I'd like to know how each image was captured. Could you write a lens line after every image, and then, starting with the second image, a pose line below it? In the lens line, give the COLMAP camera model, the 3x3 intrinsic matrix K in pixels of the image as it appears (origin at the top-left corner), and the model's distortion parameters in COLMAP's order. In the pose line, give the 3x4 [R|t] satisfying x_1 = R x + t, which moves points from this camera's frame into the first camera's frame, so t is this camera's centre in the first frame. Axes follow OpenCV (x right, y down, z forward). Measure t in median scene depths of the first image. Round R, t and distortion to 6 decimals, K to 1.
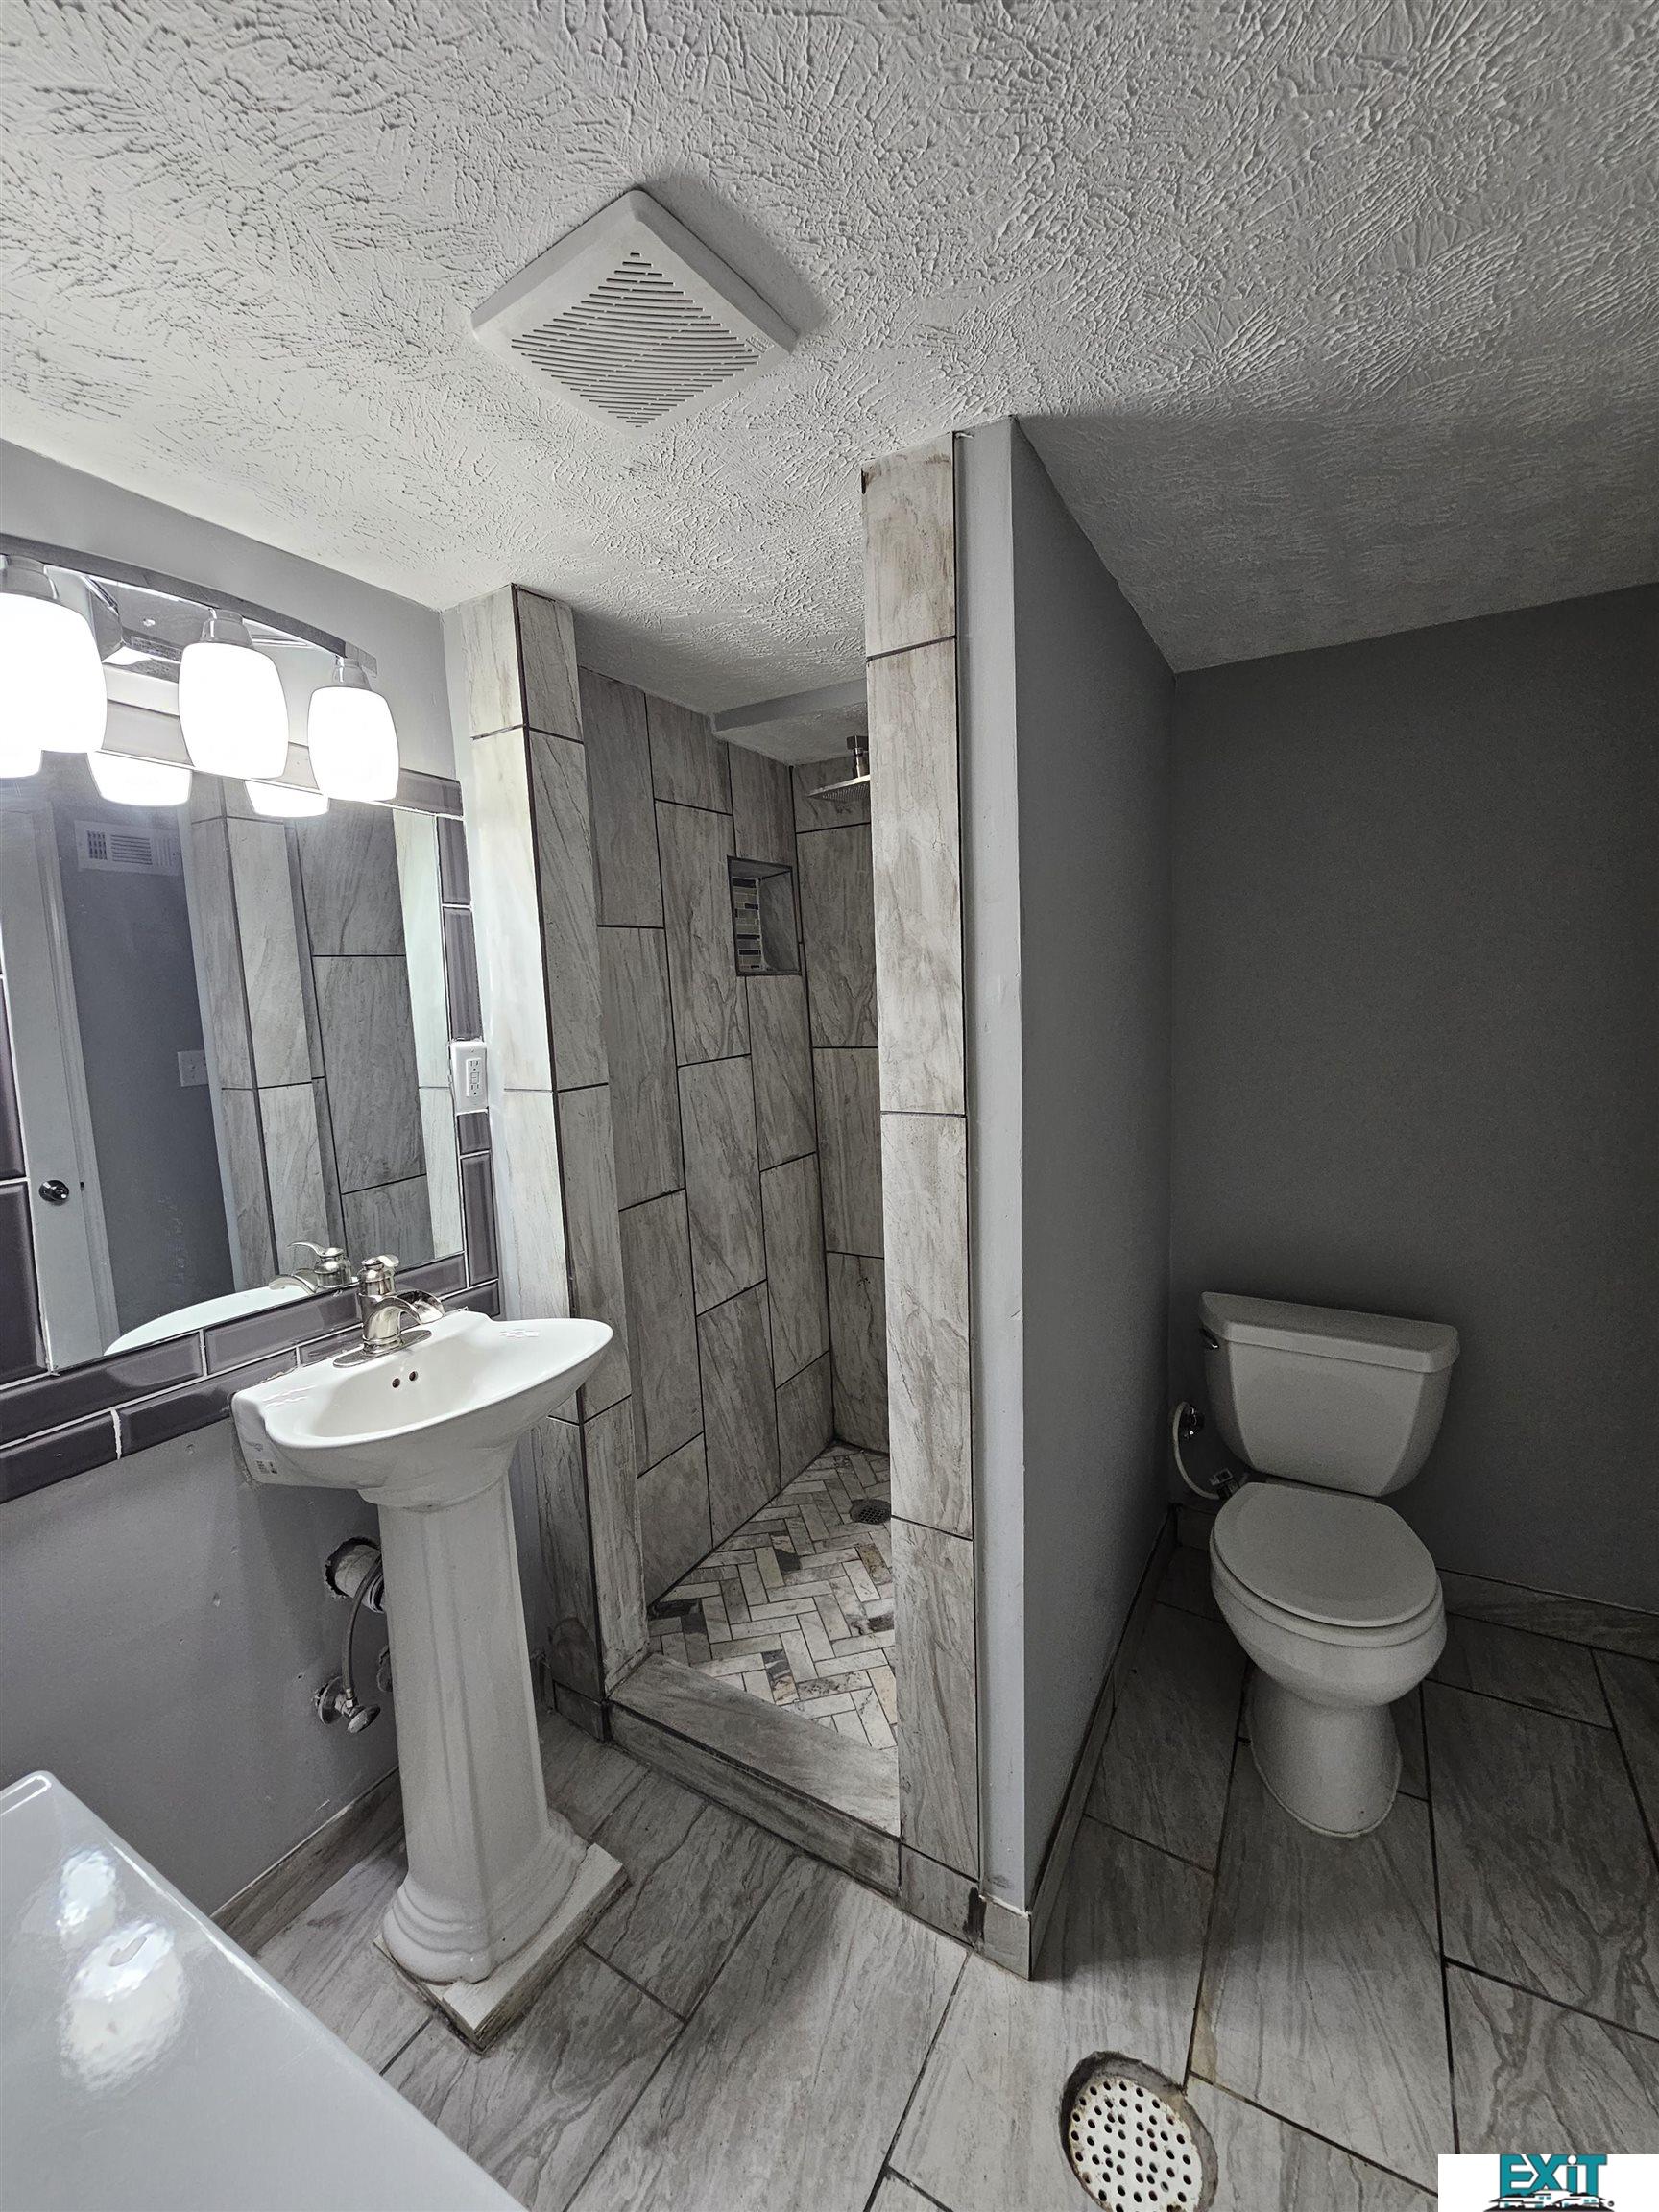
lens RADIAL K [[903.3, 0, 810.7], [0, 903.3, 1107.5], [0, 0, 1]] dist [-0.002257, -0.000771]
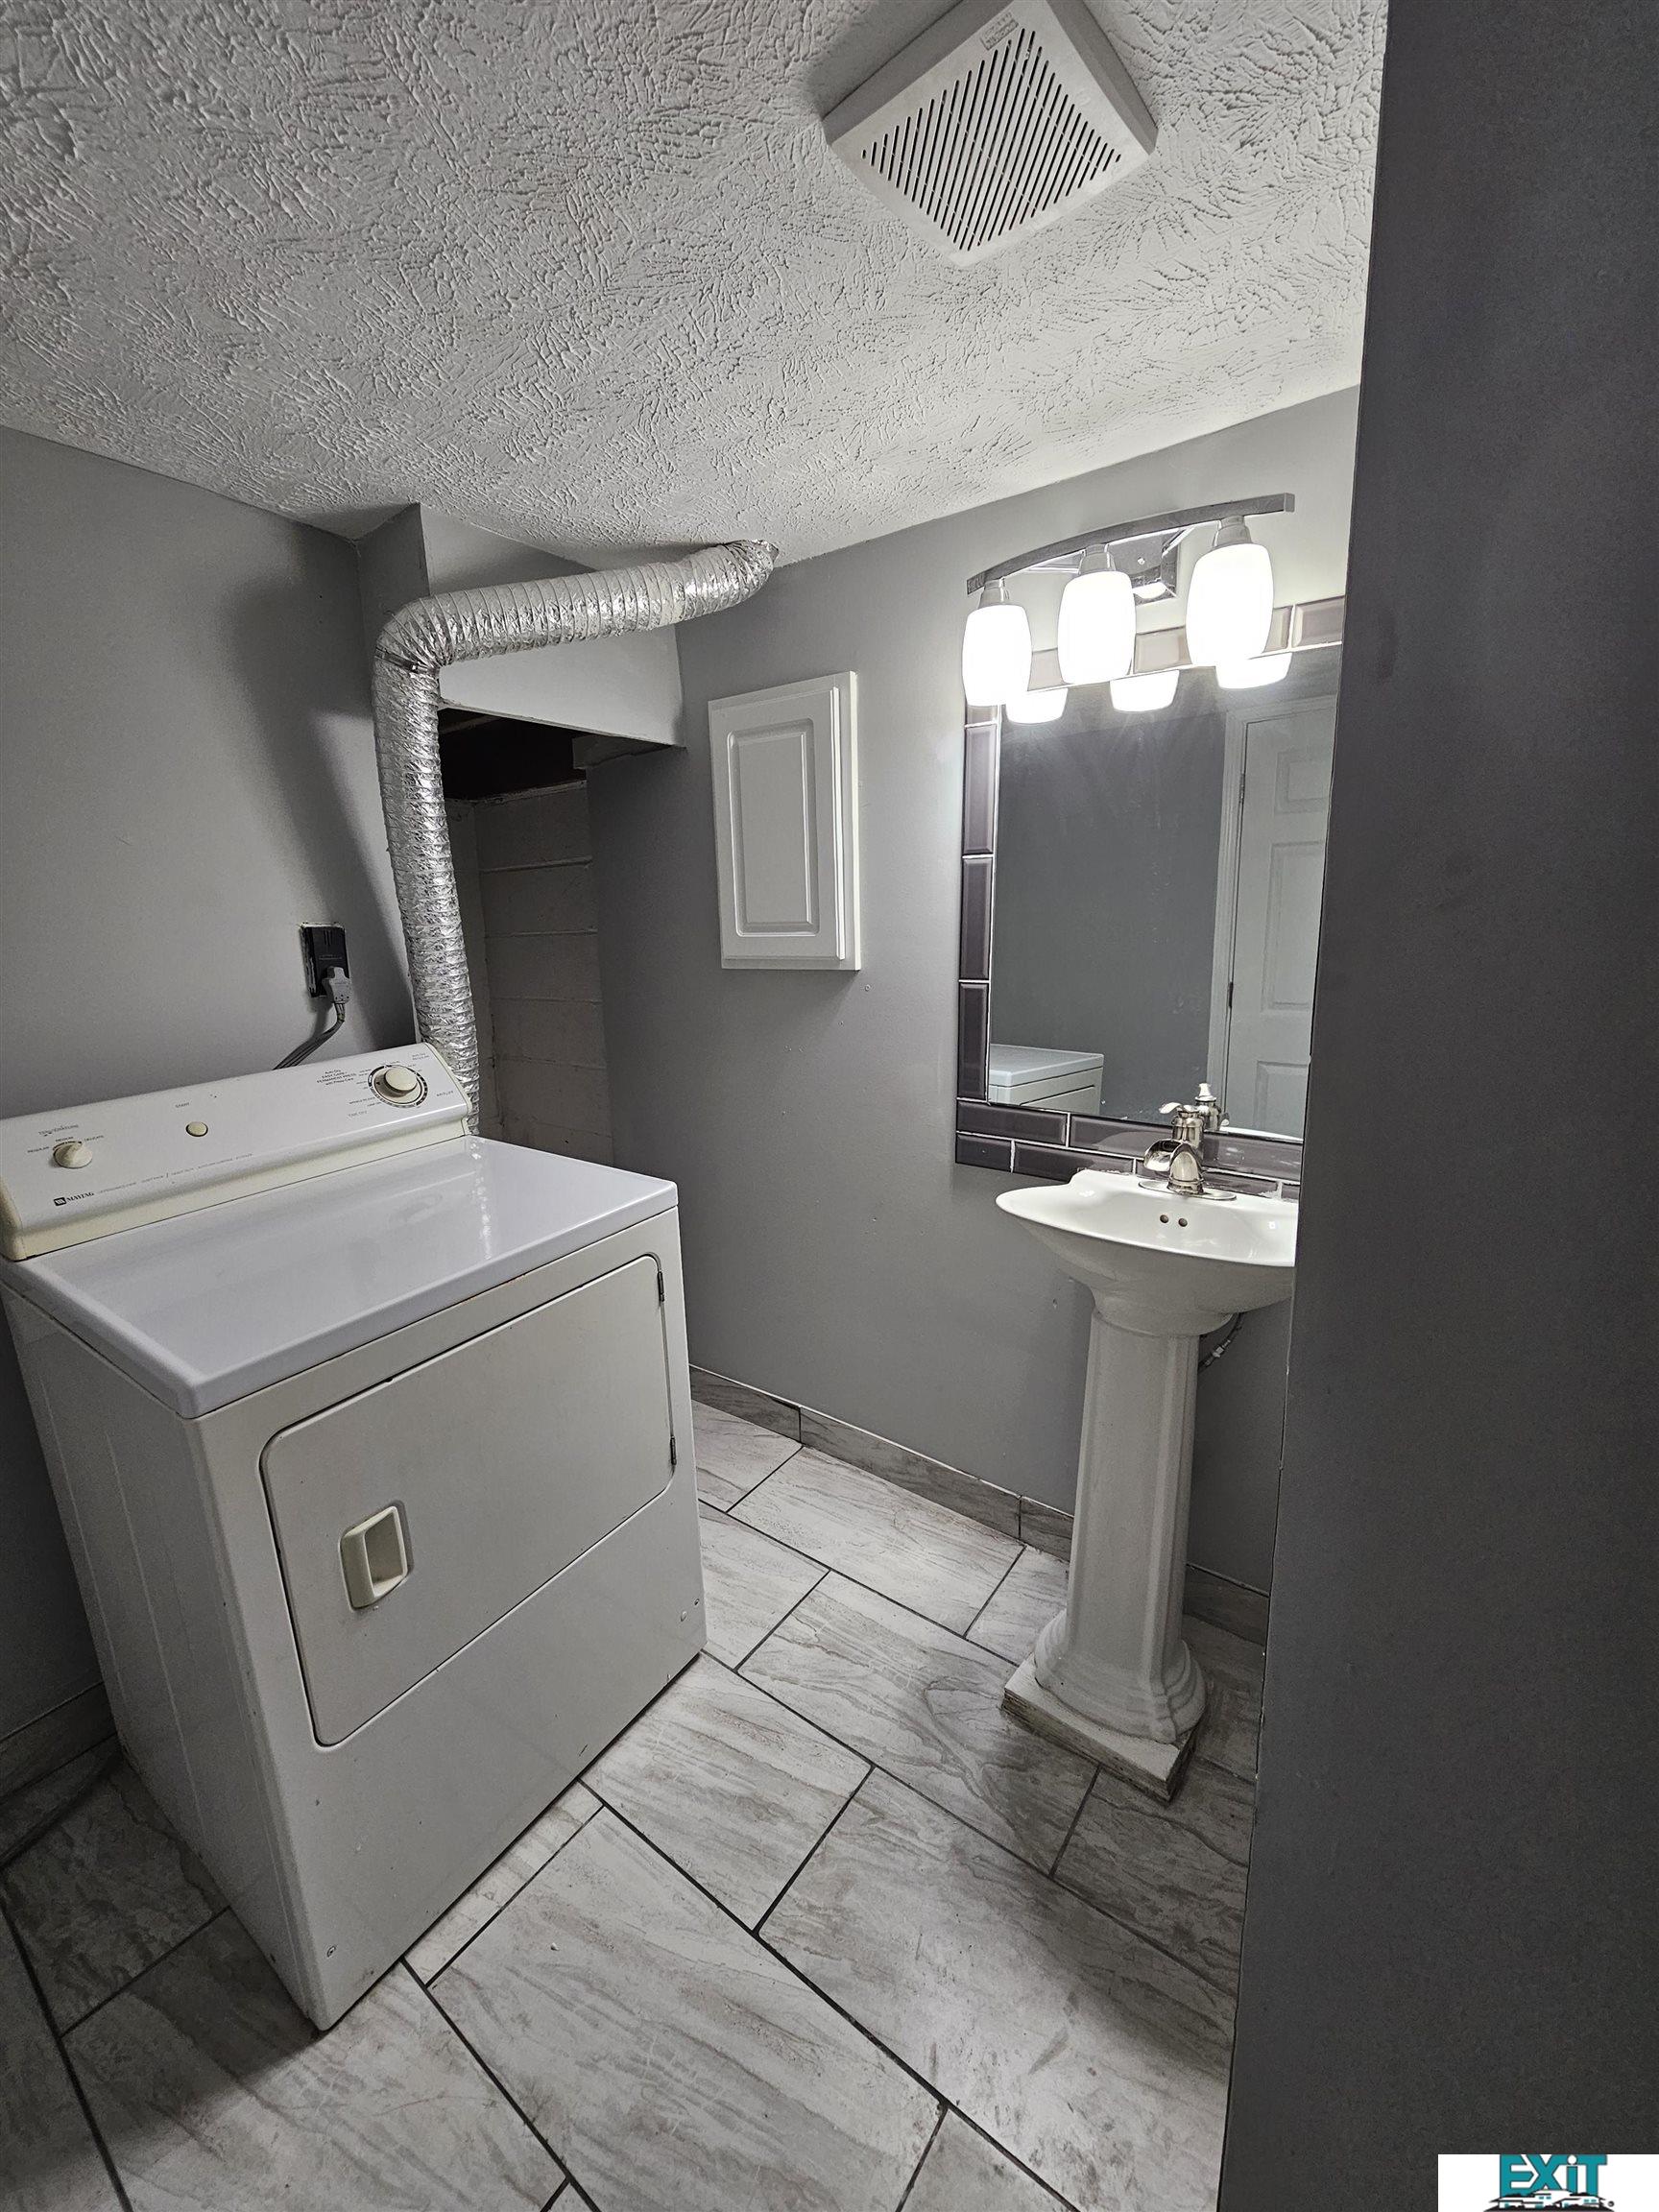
lens RADIAL K [[903.3, 0, 810.7], [0, 903.3, 1107.5], [0, 0, 1]] dist [-0.002257, -0.000771]
pose [[-0.110231, 0.234973, -0.965731, 0.681101], [-0.099632, 0.964146, 0.245959, -0.060494], [0.988900, 0.123330, -0.082868, 0.705419]]
